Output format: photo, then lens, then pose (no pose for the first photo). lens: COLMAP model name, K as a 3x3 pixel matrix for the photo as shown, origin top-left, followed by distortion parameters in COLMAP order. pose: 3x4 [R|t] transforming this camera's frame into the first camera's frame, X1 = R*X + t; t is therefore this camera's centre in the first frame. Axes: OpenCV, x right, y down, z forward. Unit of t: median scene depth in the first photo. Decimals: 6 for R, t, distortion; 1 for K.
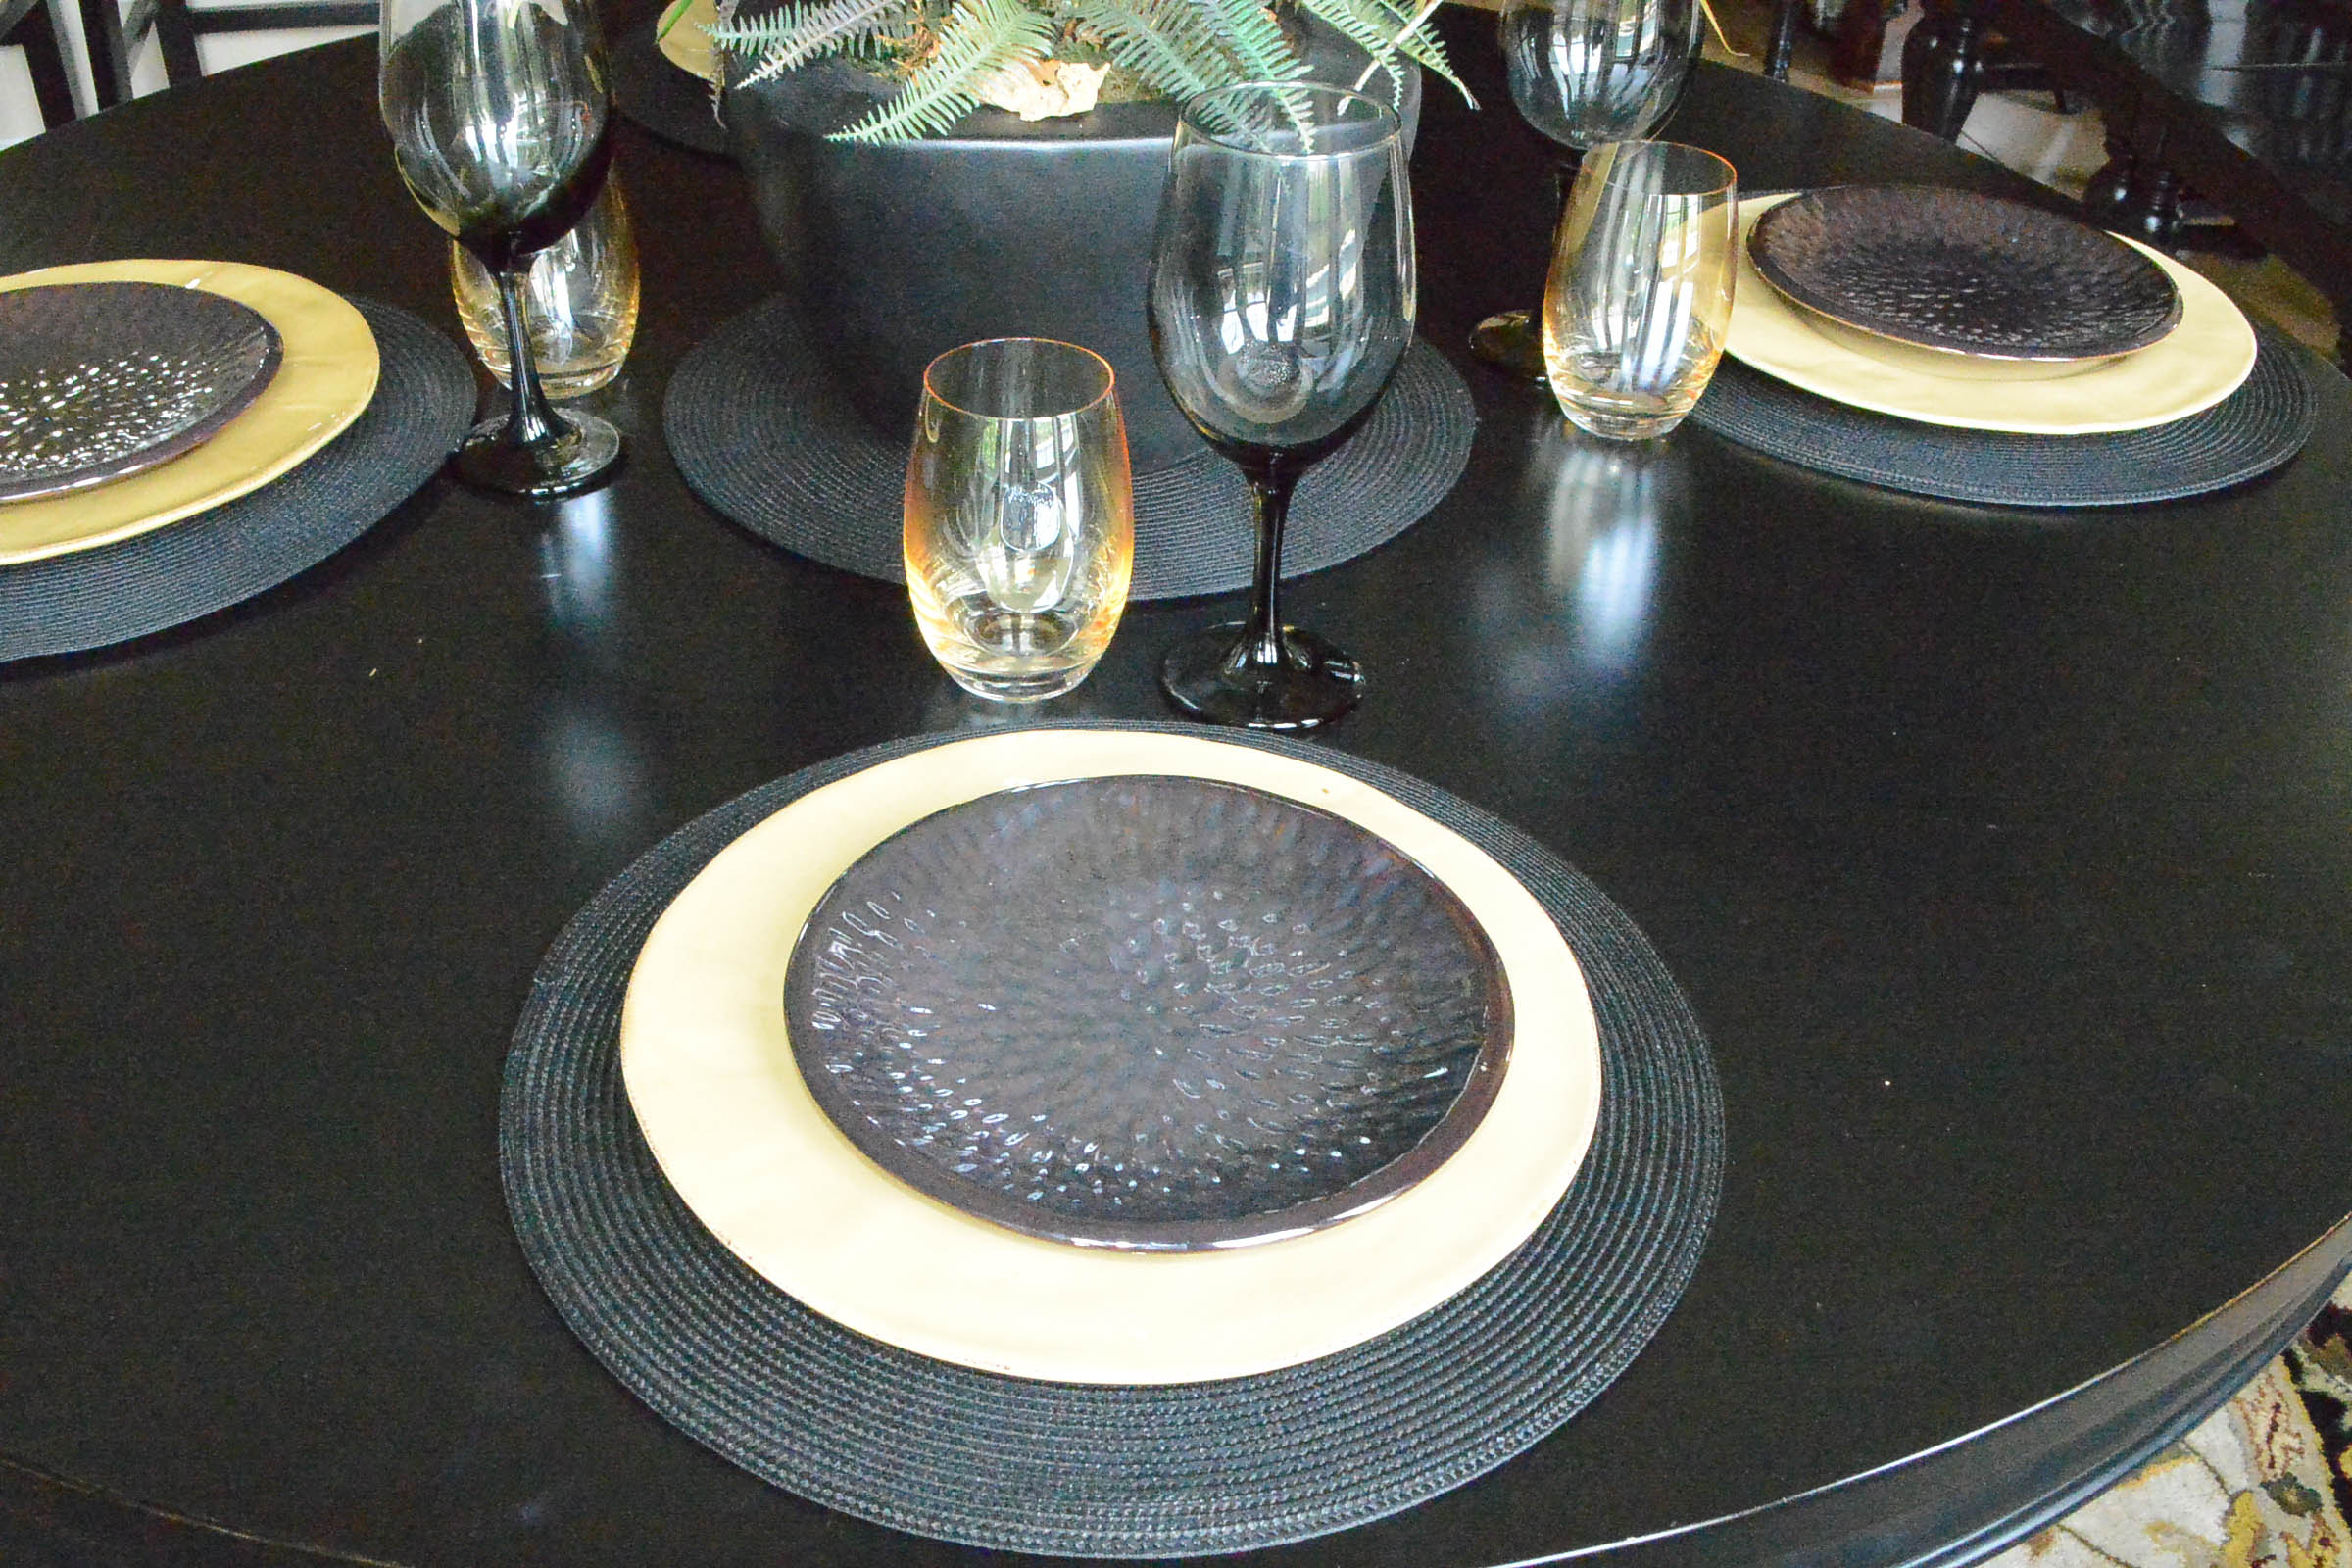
lens RADIAL K [[2414.5, 0, 1174.5], [0, 2414.5, 779.3], [0, 0, 1]] dist [-0.029526, 0.000000]
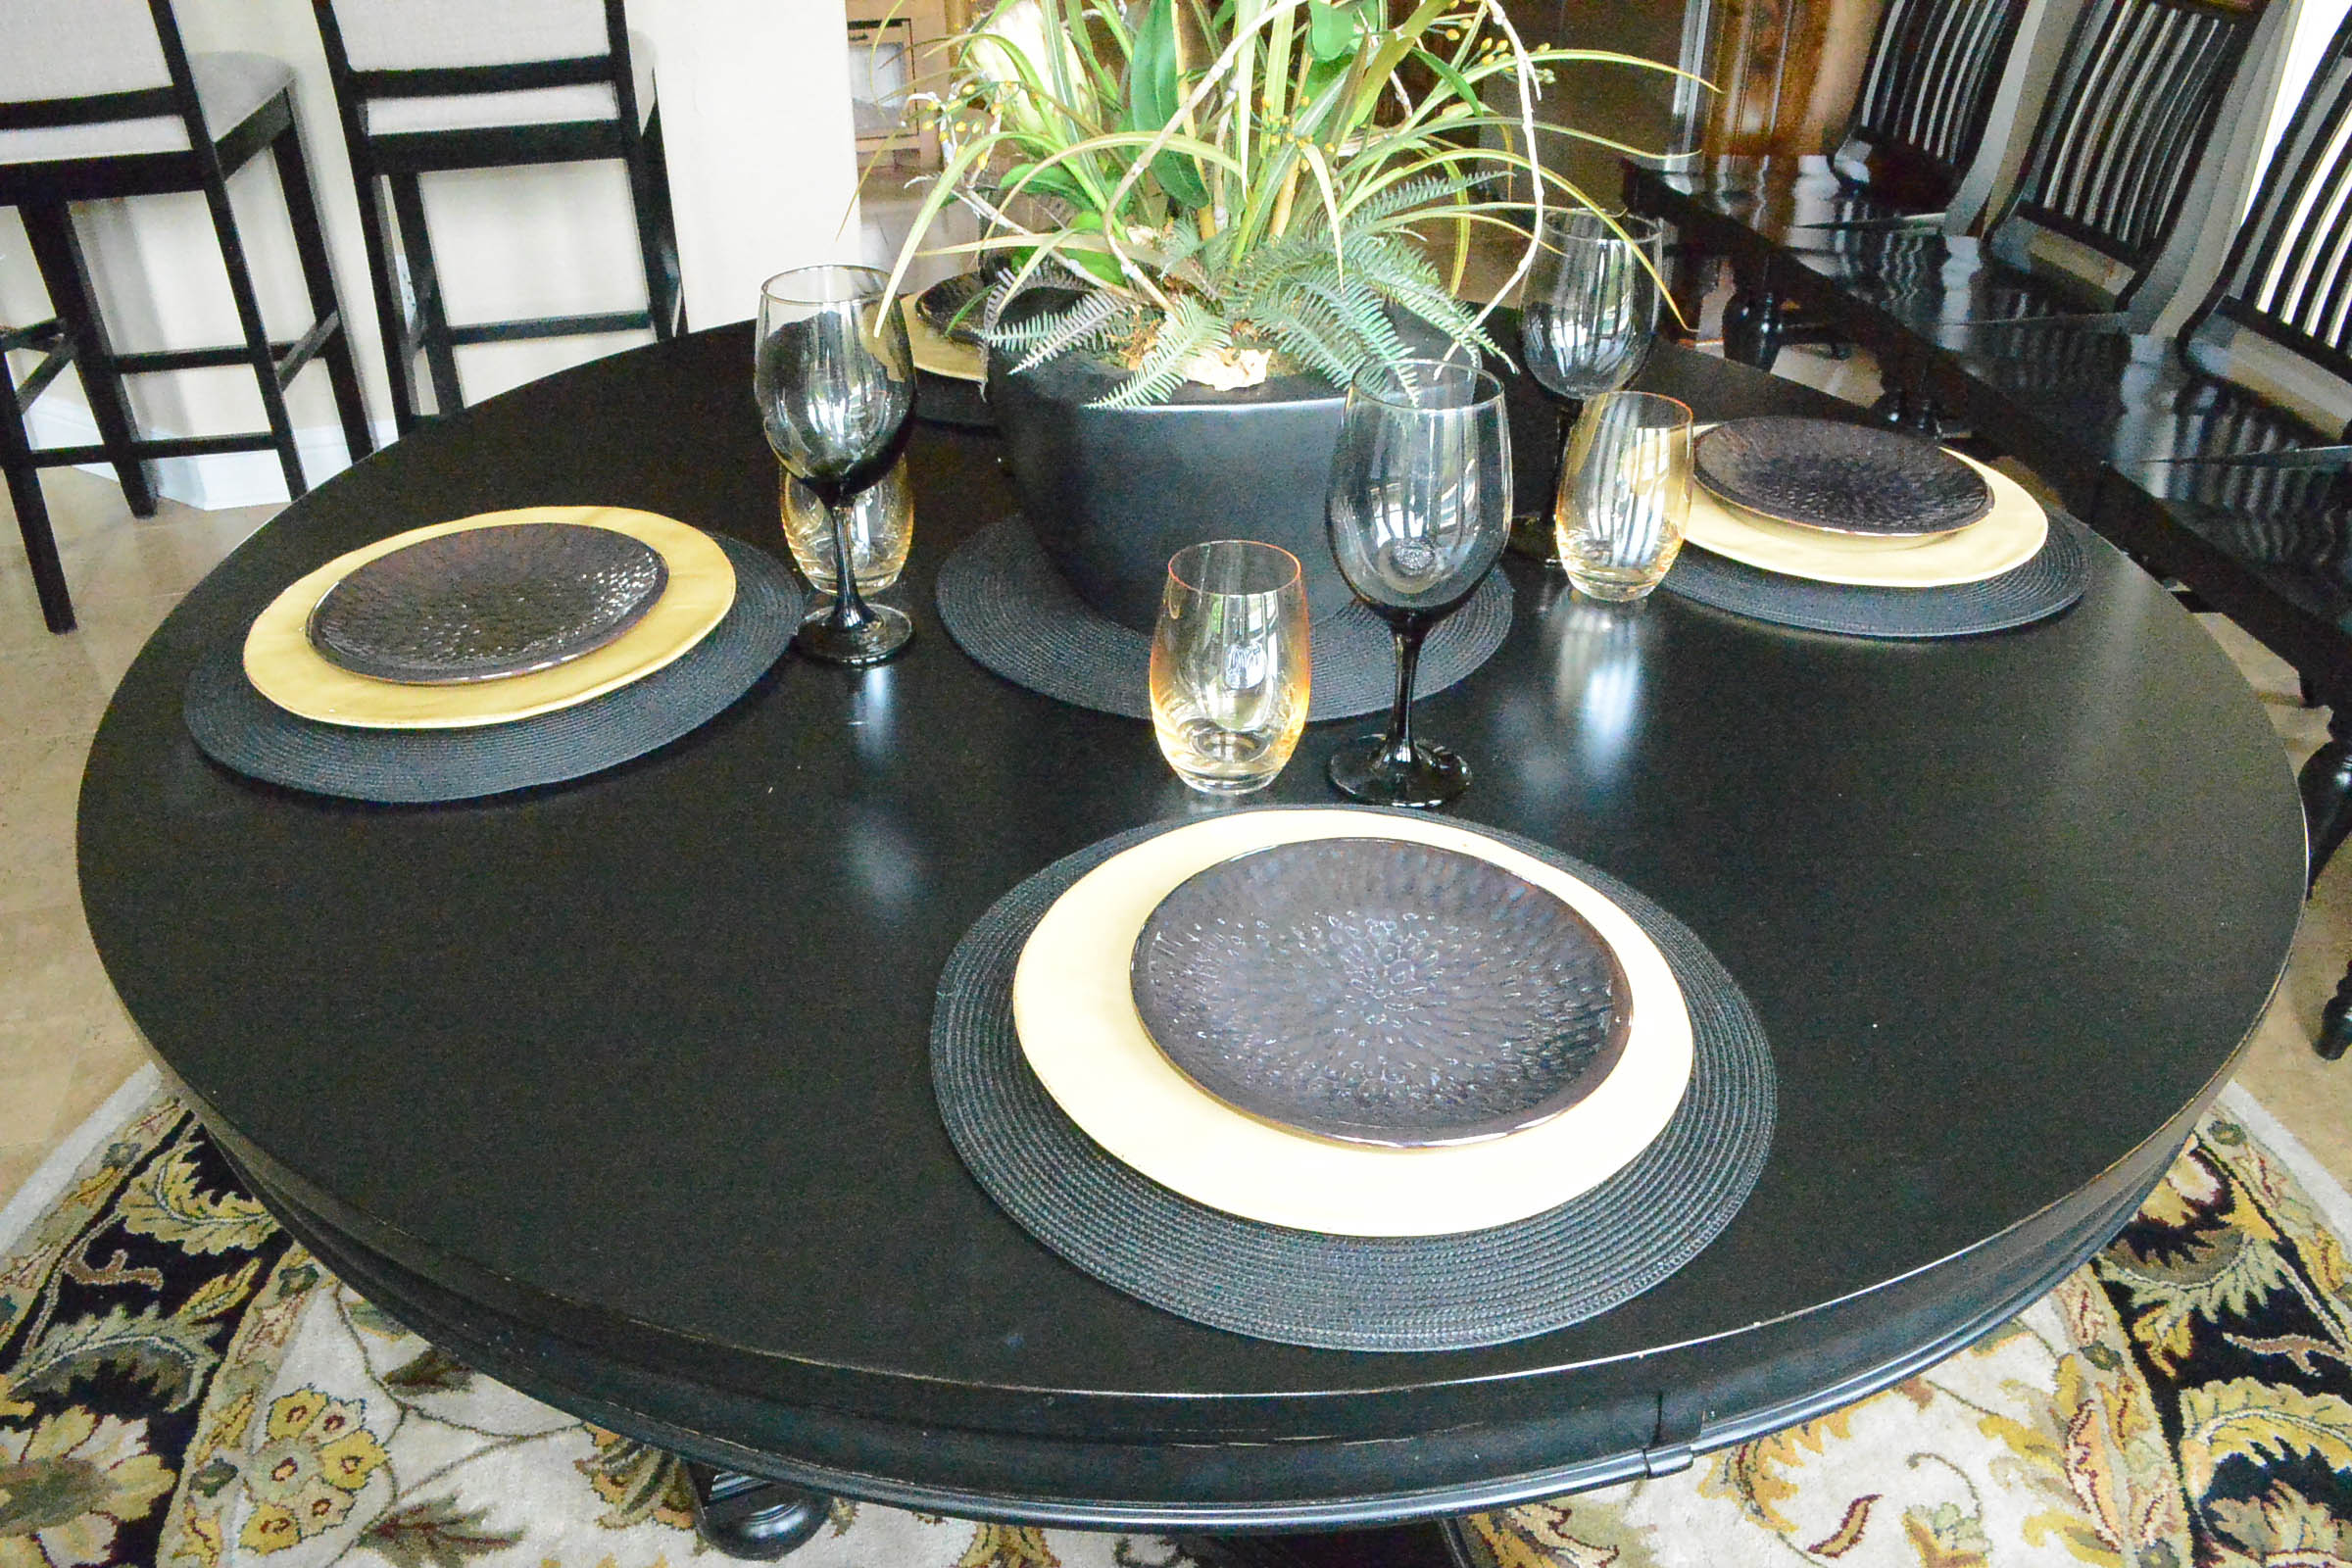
lens RADIAL K [[1892.4, 0, 1177.8], [0, 1892.4, 786.6], [0, 0, 1]] dist [-0.053169, -0.004895]
pose [[0.999141, -0.035238, 0.021787, -0.109628], [0.036393, 0.997816, -0.055120, 0.021507], [-0.019797, 0.055866, 0.998242, -0.101486]]
